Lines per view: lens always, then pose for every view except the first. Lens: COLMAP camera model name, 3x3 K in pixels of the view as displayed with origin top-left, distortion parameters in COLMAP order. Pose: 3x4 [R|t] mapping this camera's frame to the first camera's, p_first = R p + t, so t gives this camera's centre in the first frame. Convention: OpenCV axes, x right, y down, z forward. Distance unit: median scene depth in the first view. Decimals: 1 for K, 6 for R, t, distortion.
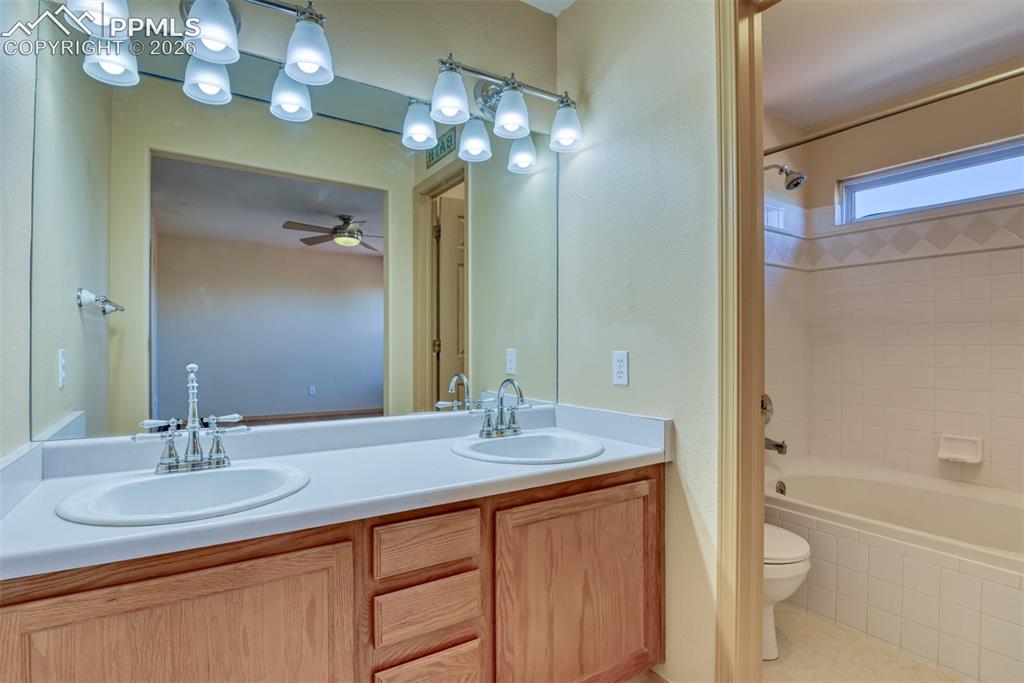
lens RADIAL K [[491.7, 0, 509.5], [0, 491.7, 345.4], [0, 0, 1]] dist [-0.029172, -0.000943]
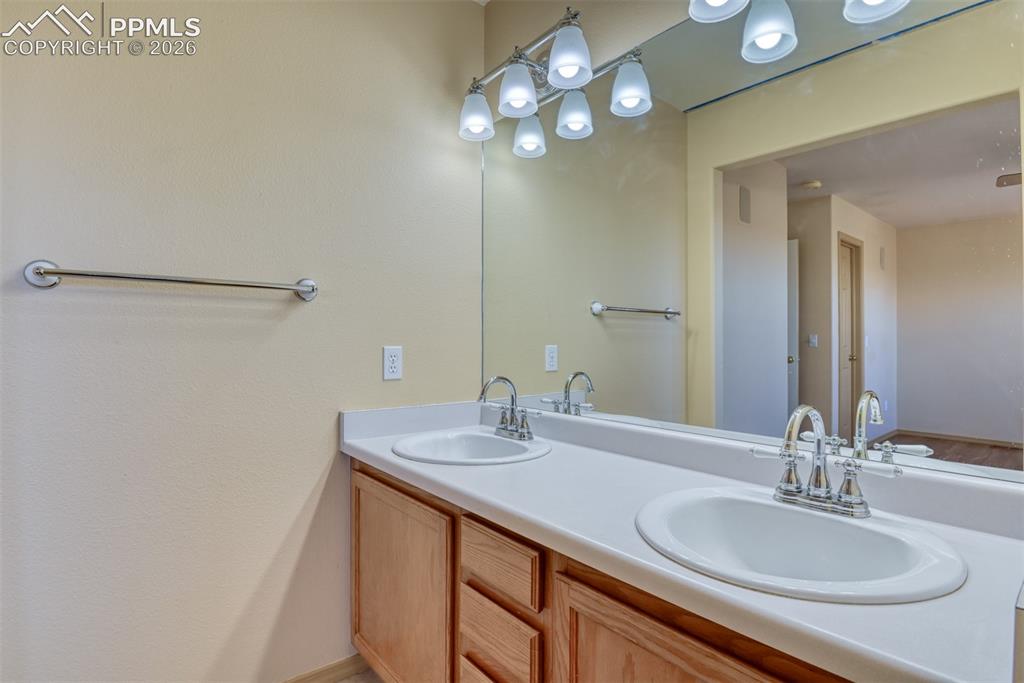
lens RADIAL K [[491.7, 0, 509.5], [0, 491.7, 345.4], [0, 0, 1]] dist [-0.029172, -0.000943]
pose [[0.144870, 0.009950, -0.989401, 0.629209], [-0.013348, 0.999878, 0.008101, -0.003658], [0.989361, 0.012033, 0.144985, 0.758600]]
